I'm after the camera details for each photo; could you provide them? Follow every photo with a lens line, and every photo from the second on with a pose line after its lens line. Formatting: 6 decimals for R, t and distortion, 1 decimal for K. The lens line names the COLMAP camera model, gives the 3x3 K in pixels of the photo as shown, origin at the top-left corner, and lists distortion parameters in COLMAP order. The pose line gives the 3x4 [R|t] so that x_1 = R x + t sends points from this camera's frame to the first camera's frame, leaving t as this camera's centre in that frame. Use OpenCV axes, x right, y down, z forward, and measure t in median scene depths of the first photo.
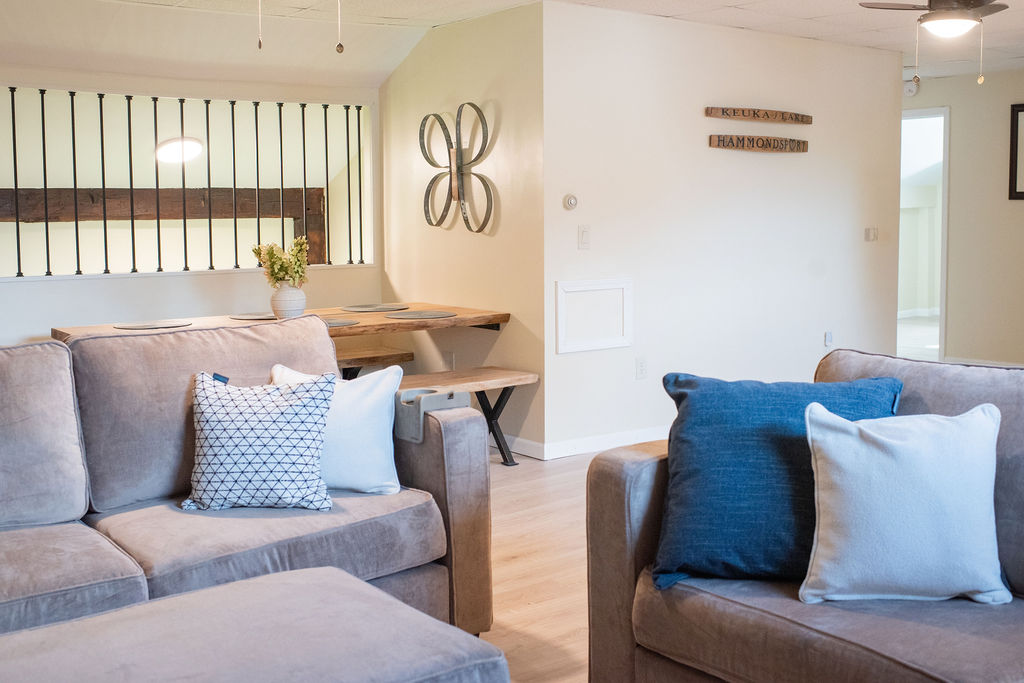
lens RADIAL K [[1102.0, 0, 512.0], [0, 1102.0, 341.5], [0, 0, 1]] dist [-0.115947, 0.154917]
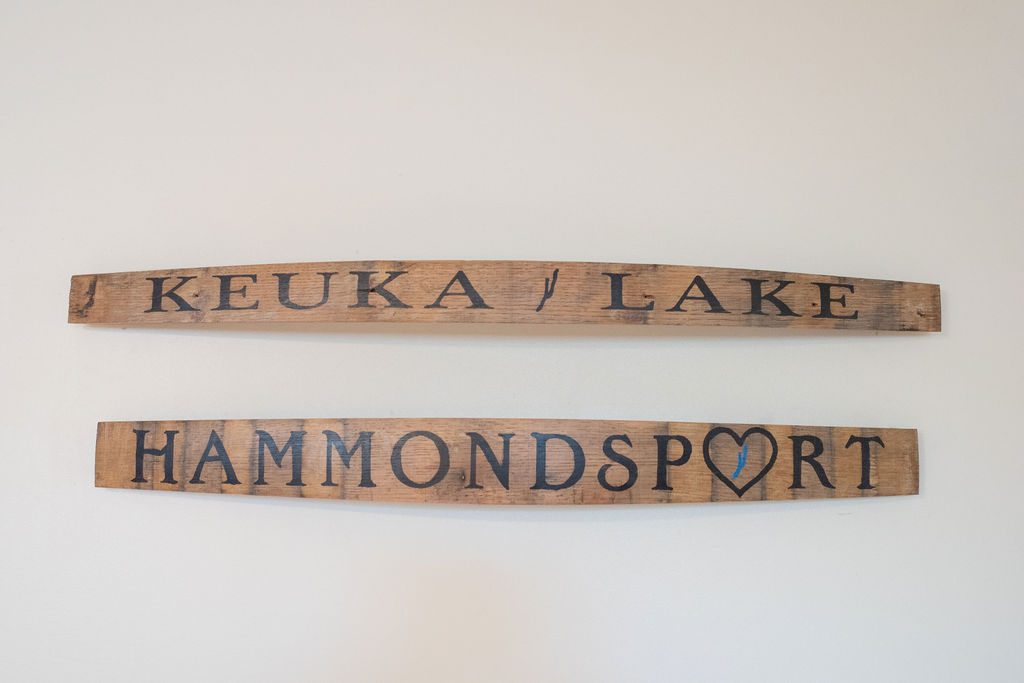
lens RADIAL K [[1075.8, 0, 512.0], [0, 1075.8, 341.5], [0, 0, 1]] dist [-0.118435, 0.154041]
pose [[0.806479, -0.062213, -0.587980, 0.262723], [-0.081546, 0.973242, -0.214825, -0.129695], [0.585612, 0.221199, 0.779827, 0.687911]]
